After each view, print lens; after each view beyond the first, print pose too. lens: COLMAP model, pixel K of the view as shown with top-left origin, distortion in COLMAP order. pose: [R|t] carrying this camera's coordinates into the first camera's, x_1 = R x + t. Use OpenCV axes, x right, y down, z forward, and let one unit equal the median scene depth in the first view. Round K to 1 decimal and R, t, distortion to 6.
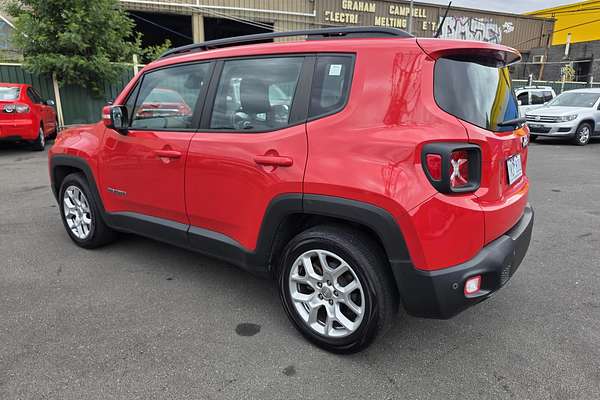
lens RADIAL K [[408.4, 0, 303.9], [0, 408.4, 200.7], [0, 0, 1]] dist [0.062806, -0.055683]
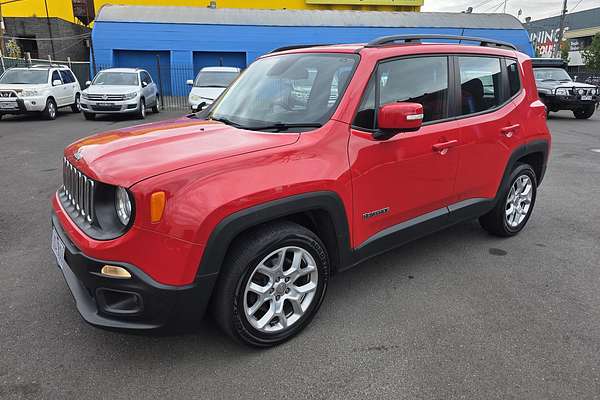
lens RADIAL K [[409.9, 0, 304.5], [0, 409.9, 200.5], [0, 0, 1]] dist [0.059255, -0.053184]
pose [[0.272508, -0.287666, 0.918143, -0.276457], [0.237959, 0.944764, 0.225380, -0.058529], [-0.932263, 0.157062, 0.325909, 0.197812]]
